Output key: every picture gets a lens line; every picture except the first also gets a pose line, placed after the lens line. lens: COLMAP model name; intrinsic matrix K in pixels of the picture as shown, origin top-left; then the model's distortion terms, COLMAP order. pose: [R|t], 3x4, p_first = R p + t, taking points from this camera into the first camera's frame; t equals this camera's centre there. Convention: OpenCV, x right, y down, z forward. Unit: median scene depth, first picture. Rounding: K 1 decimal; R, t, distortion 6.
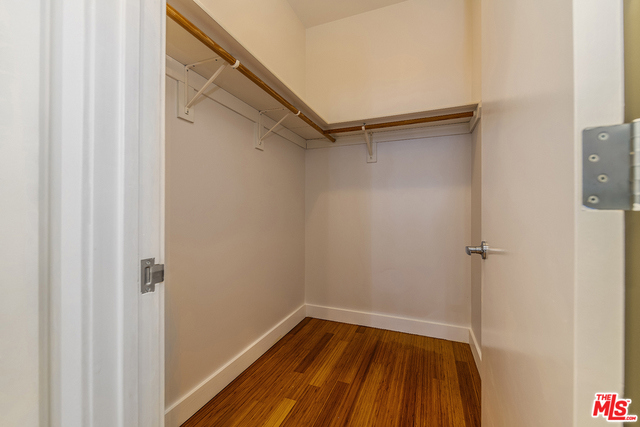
lens RADIAL K [[262.9, 0, 323.3], [0, 262.9, 214.2], [0, 0, 1]] dist [0.009979, -0.006647]
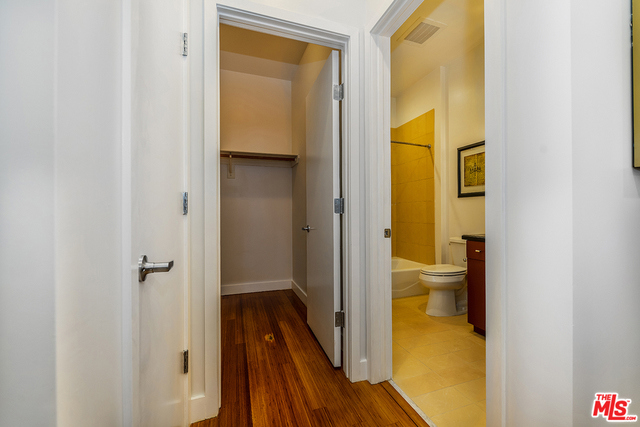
lens RADIAL K [[262.9, 0, 325.3], [0, 262.9, 212.9], [0, 0, 1]] dist [0.009979, -0.006647]
pose [[0.756158, 0.001678, 0.654387, -0.513750], [0.004669, 0.999957, -0.007959, 0.001739], [-0.654372, 0.009074, 0.756118, -0.570557]]
